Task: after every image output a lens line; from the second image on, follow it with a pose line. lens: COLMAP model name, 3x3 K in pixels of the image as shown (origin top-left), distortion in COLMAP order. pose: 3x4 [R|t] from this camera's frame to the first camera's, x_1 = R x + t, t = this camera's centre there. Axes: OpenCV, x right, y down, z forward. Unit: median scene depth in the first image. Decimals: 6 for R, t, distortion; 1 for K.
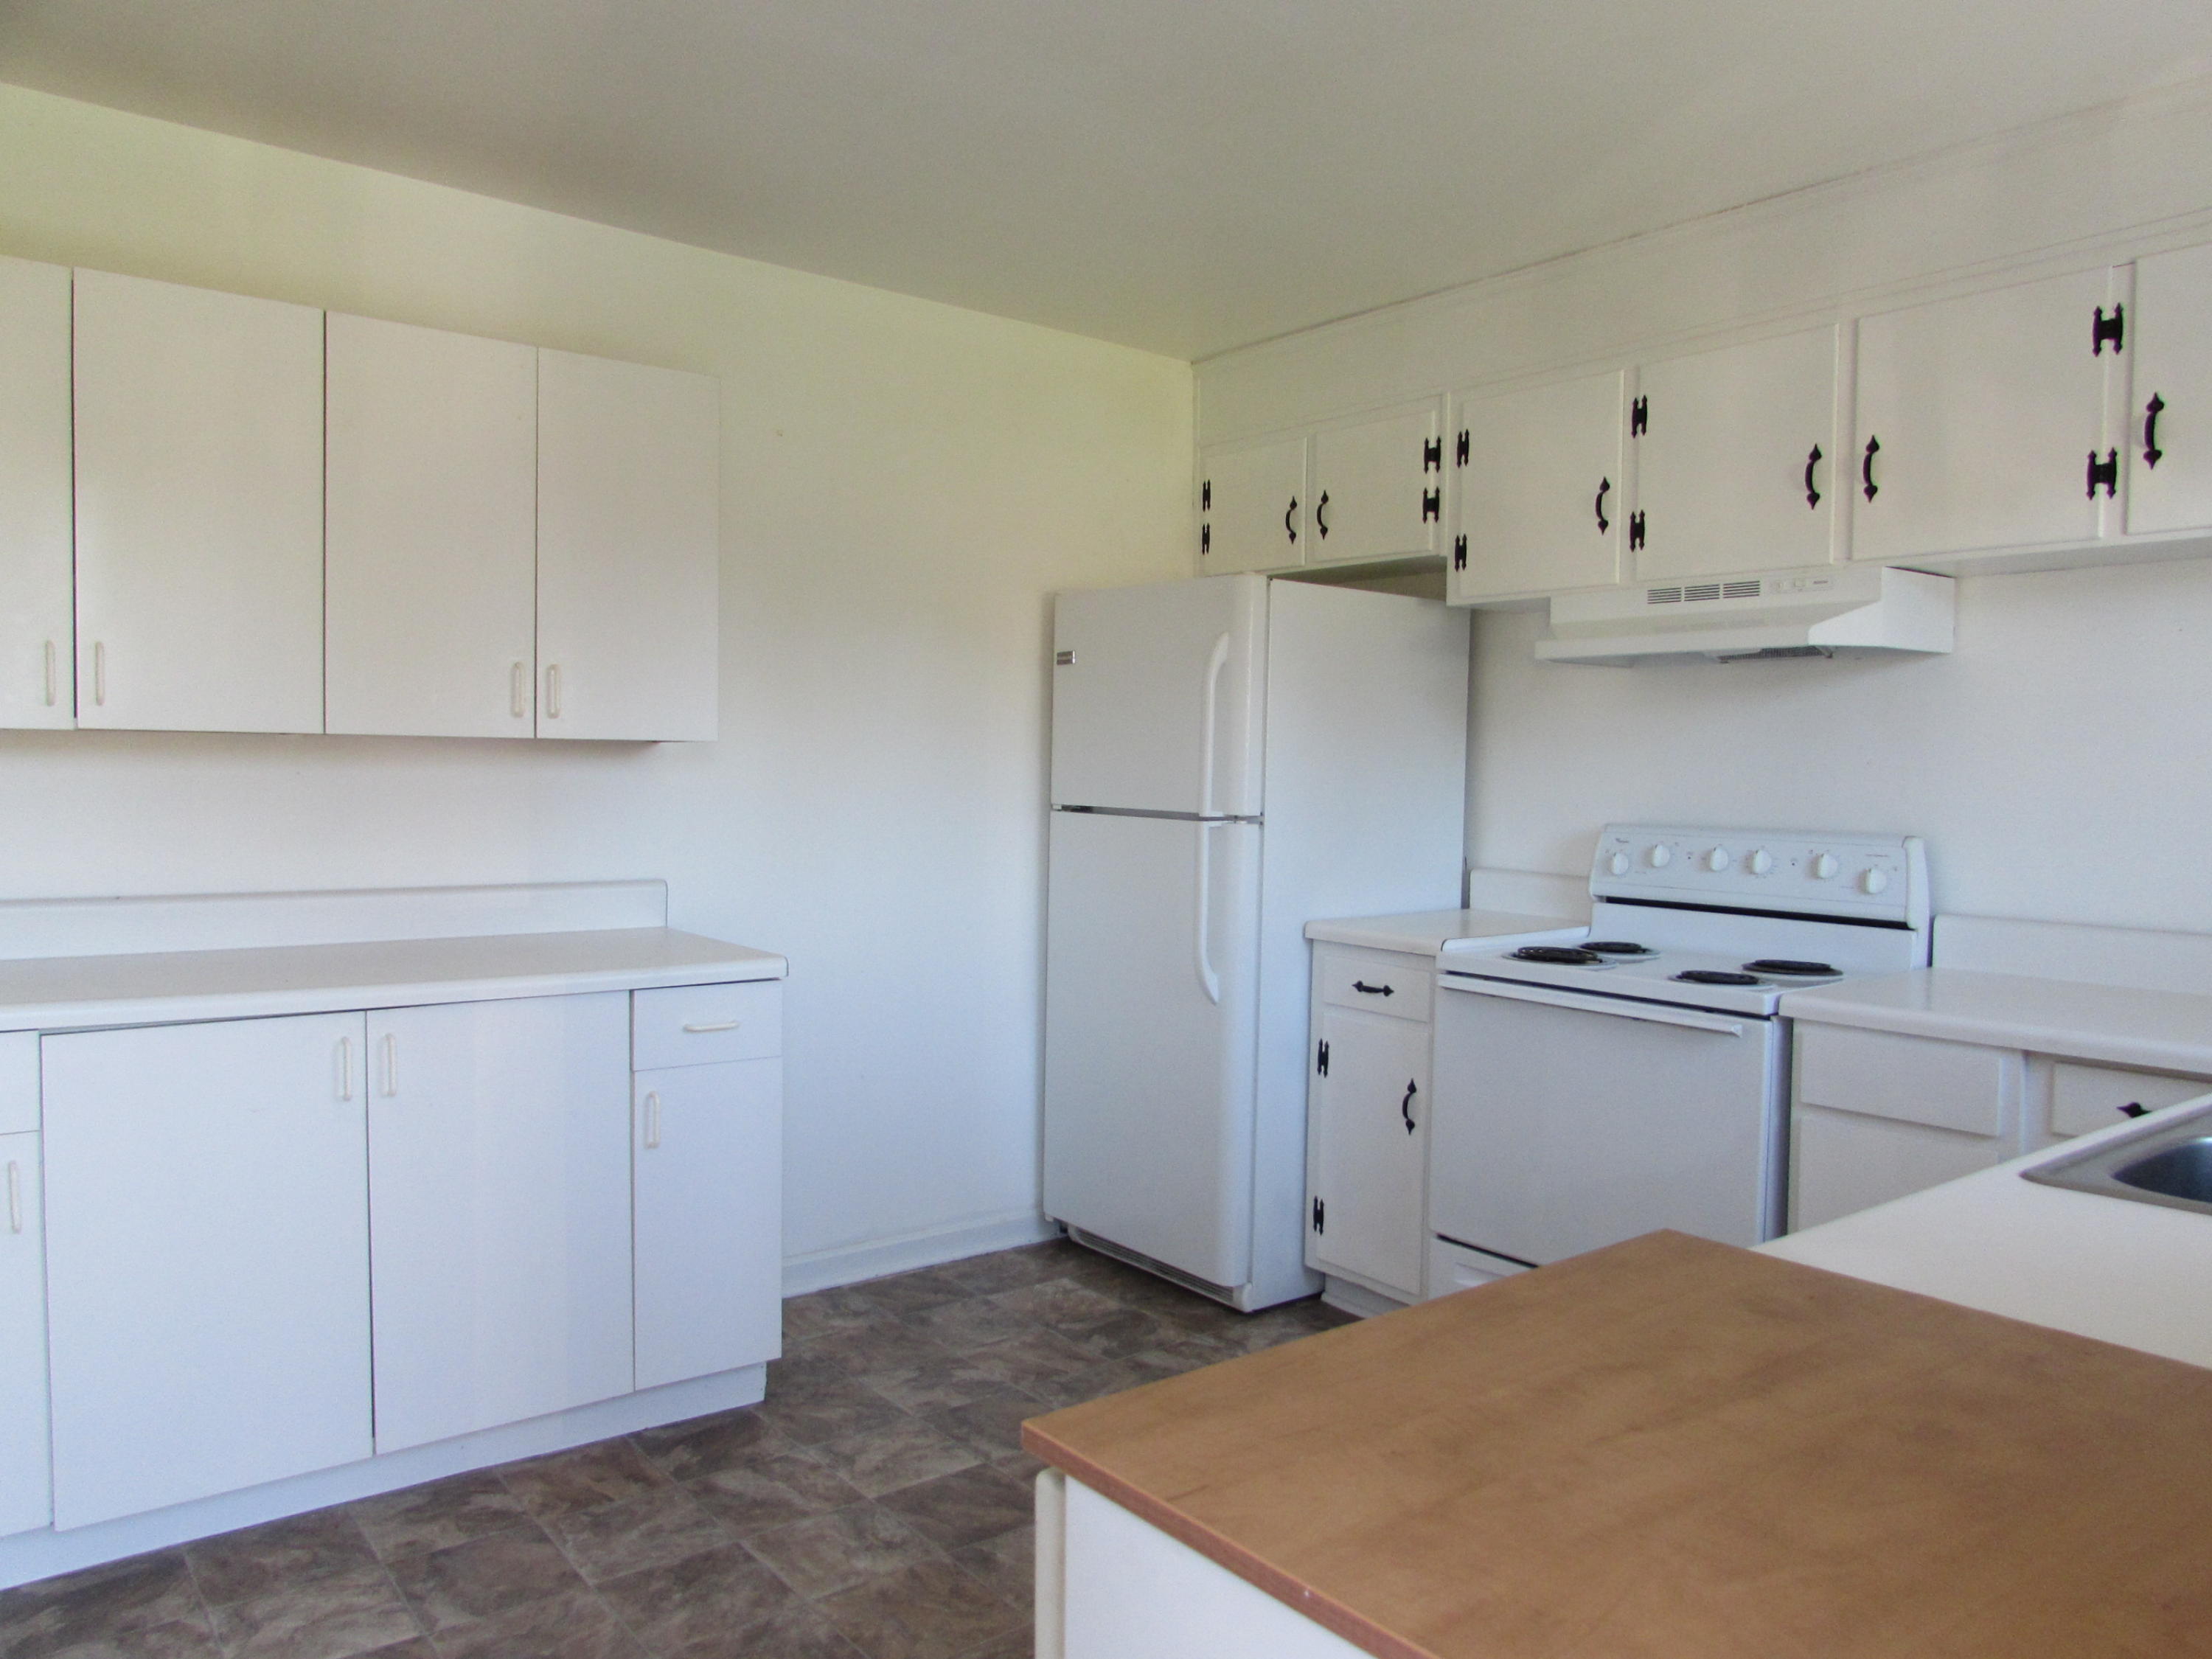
lens RADIAL K [[1567.7, 0, 1111.0], [0, 1567.7, 832.5], [0, 0, 1]] dist [-0.027660, 0.005742]
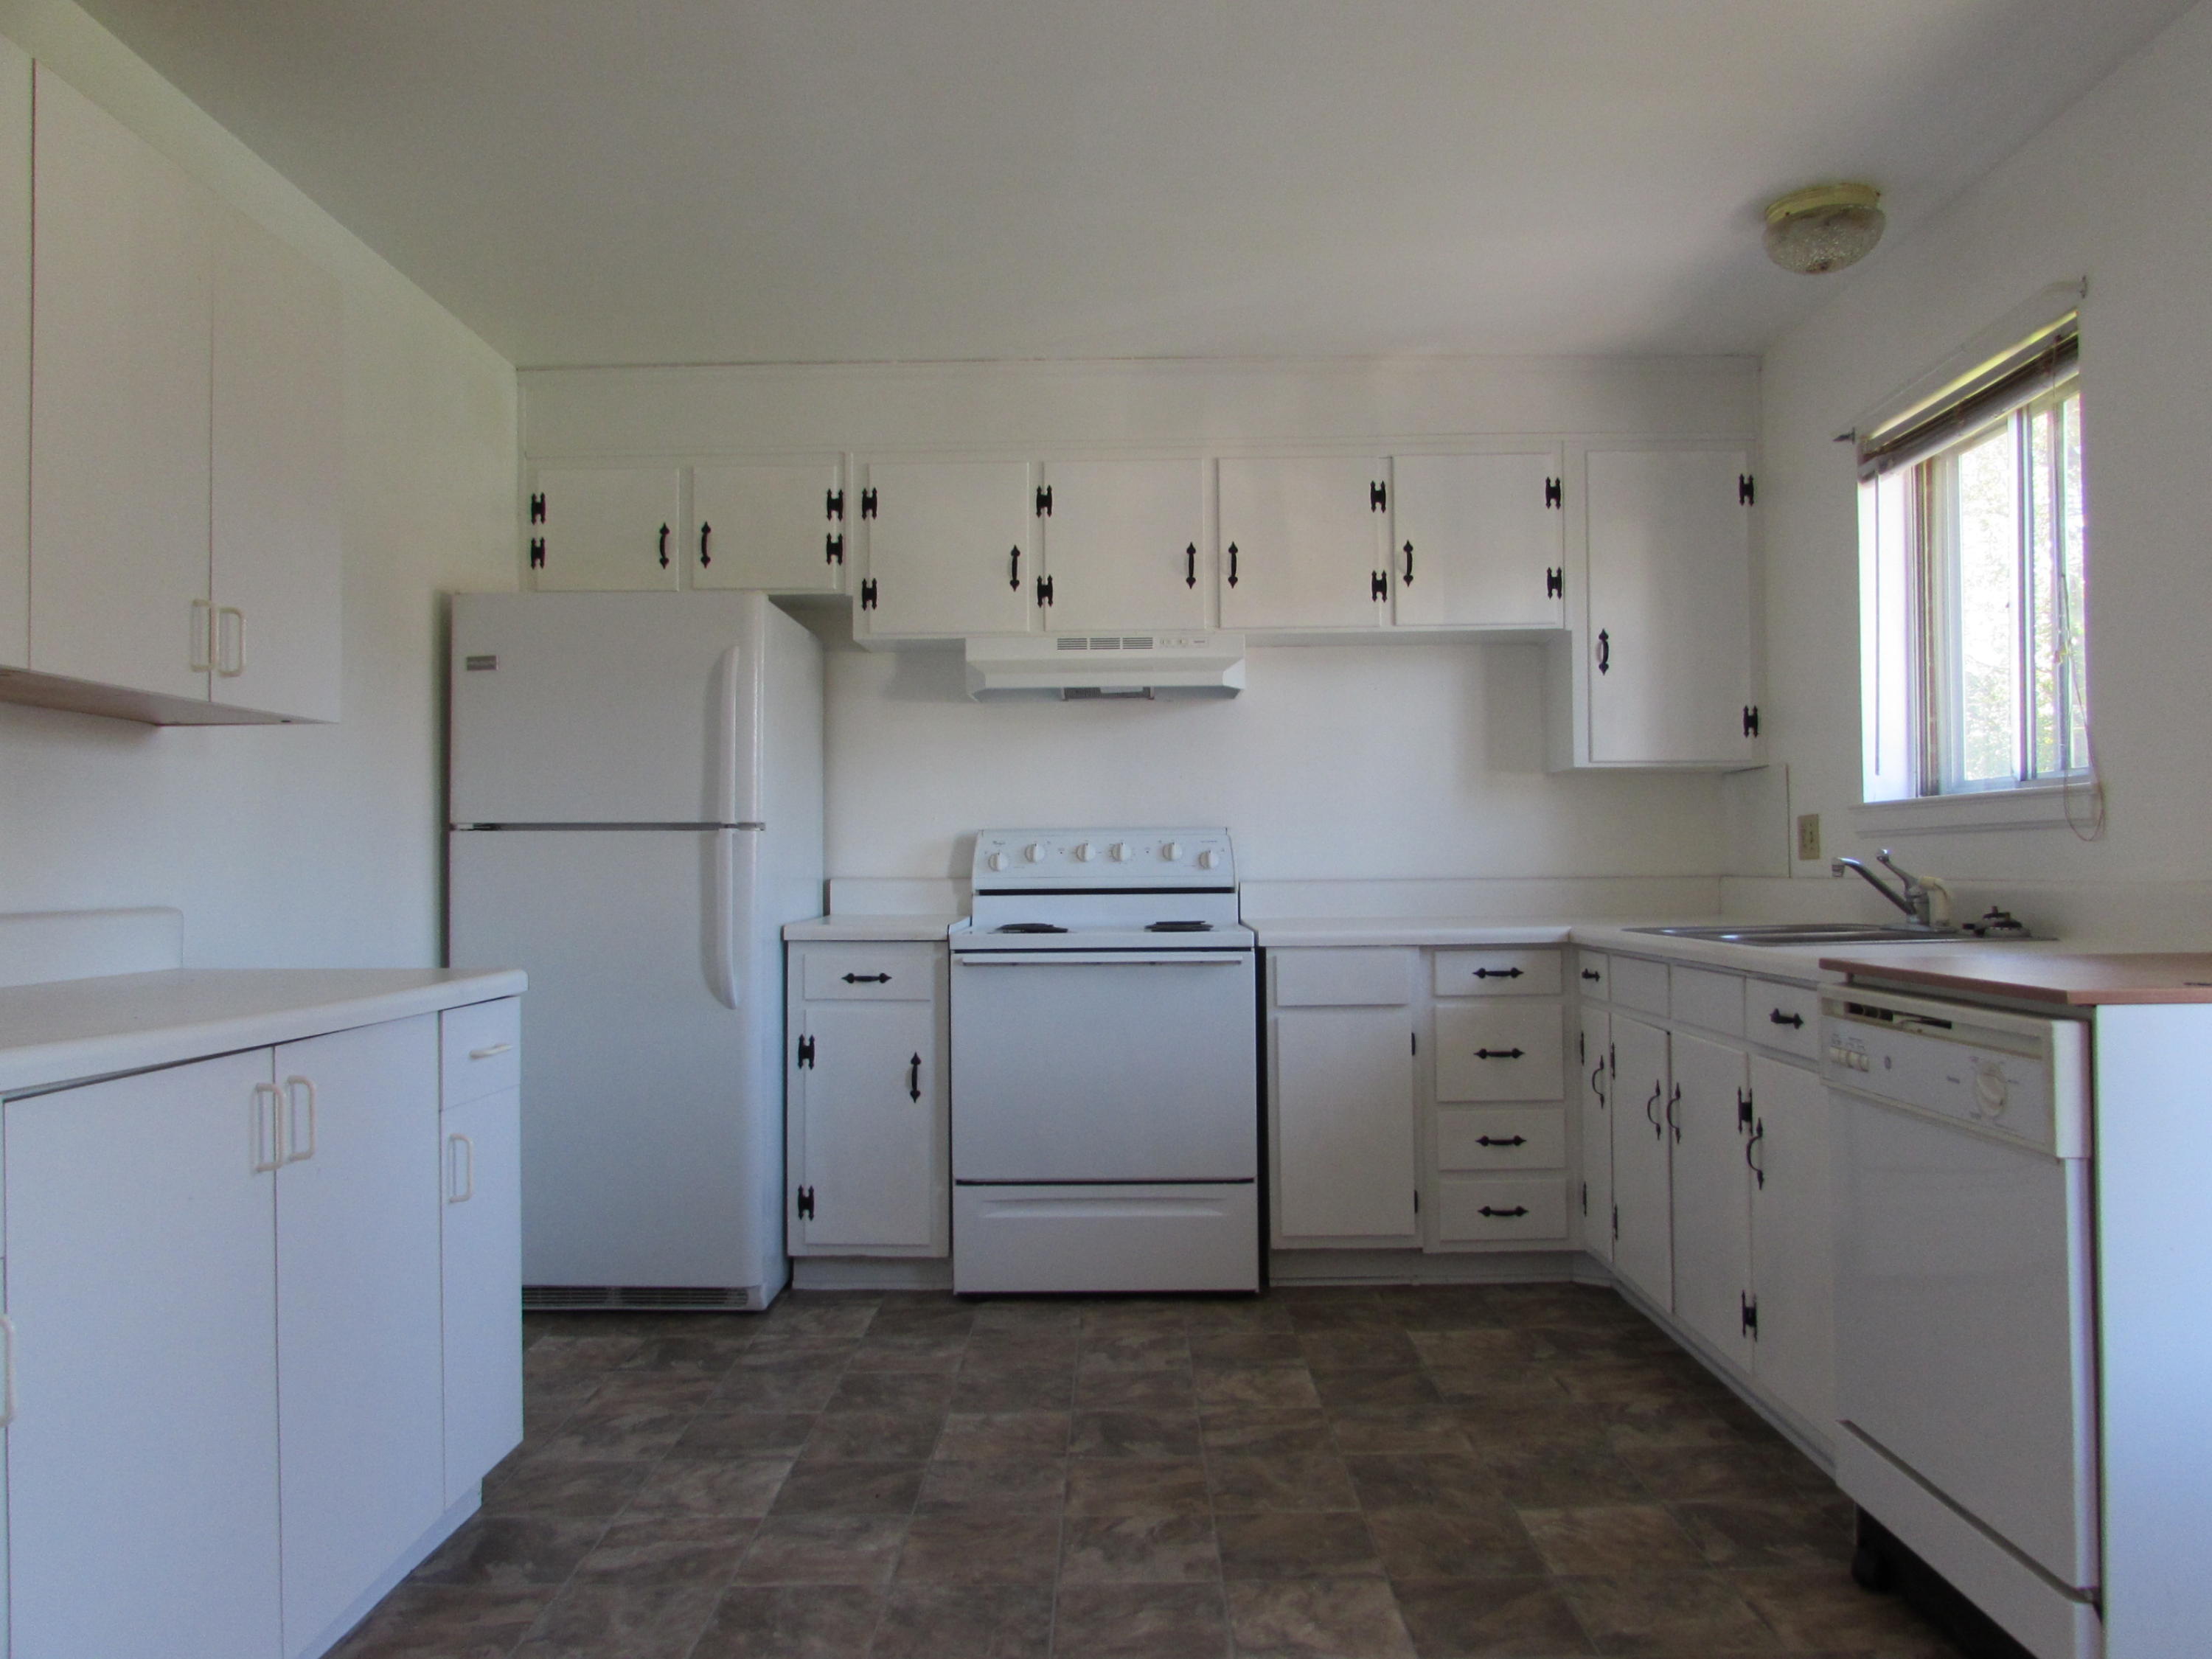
lens RADIAL K [[1567.7, 0, 1114.7], [0, 1567.7, 831.2], [0, 0, 1]] dist [-0.027660, 0.005742]
pose [[0.627408, -0.007402, 0.778656, -0.612203], [0.053606, 0.997993, -0.033707, 0.045497], [-0.776844, 0.062889, 0.626545, 0.177022]]
